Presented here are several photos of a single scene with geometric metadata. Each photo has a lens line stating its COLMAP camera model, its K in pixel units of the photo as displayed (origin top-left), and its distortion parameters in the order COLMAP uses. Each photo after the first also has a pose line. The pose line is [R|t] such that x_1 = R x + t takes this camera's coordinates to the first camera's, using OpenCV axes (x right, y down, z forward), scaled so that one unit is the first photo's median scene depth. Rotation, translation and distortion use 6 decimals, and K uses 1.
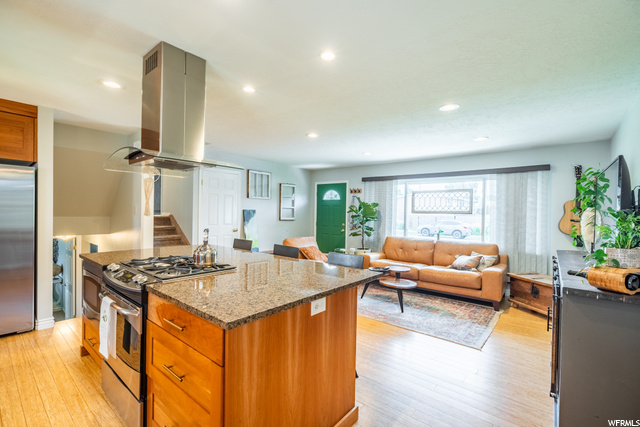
lens RADIAL K [[287.7, 0, 320.1], [0, 287.7, 215.1], [0, 0, 1]] dist [-0.004070, 0.000370]
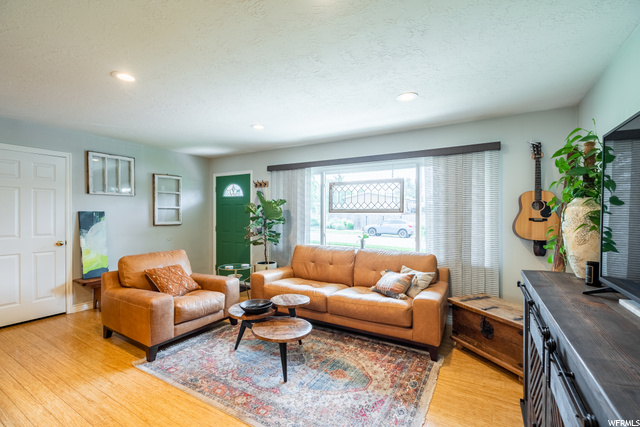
lens RADIAL K [[287.7, 0, 320.1], [0, 287.7, 215.1], [0, 0, 1]] dist [-0.004070, 0.000370]
pose [[0.987626, -0.016936, 0.155909, 0.215489], [0.017275, 0.999850, -0.000823, -0.000380], [-0.155872, 0.003506, 0.987771, 0.324136]]
